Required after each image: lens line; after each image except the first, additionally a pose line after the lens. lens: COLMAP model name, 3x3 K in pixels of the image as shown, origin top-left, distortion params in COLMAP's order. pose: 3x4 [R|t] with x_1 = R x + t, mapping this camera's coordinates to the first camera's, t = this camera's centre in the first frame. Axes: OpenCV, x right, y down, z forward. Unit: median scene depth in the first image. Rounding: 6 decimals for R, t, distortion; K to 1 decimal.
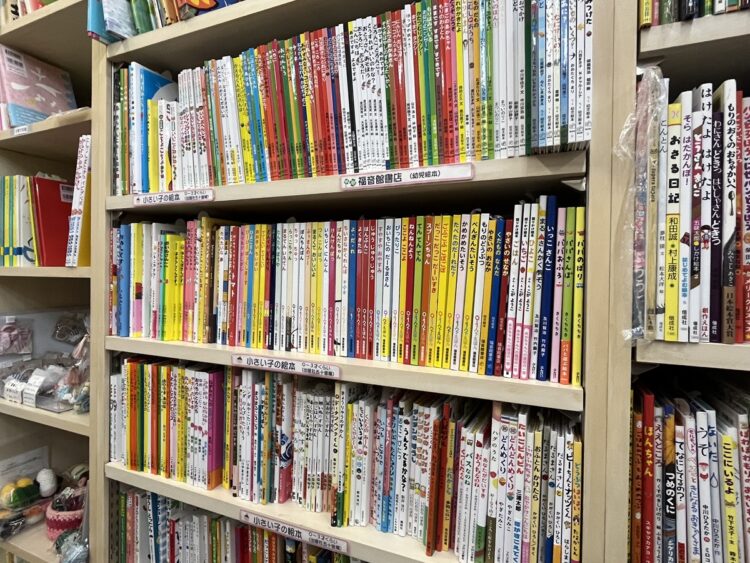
lens RADIAL K [[396.8, 0, 376.2], [0, 396.8, 277.6], [0, 0, 1]] dist [-0.005966, -0.000734]
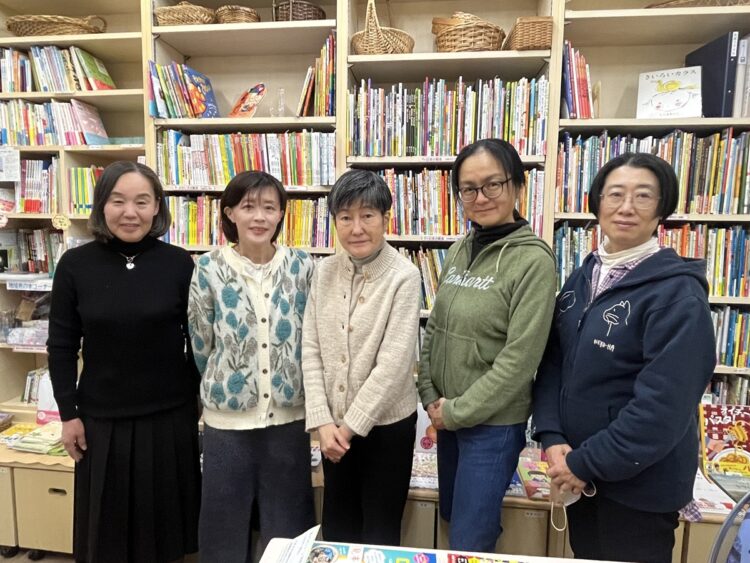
lens RADIAL K [[465.1, 0, 372.1], [0, 465.1, 277.8], [0, 0, 1]] dist [-0.007407, -0.000060]
pose [[0.958689, -0.030729, 0.282792, -0.317891], [0.000838, 0.994449, 0.105218, 0.071011], [-0.284455, -0.100634, 0.953393, -2.579262]]
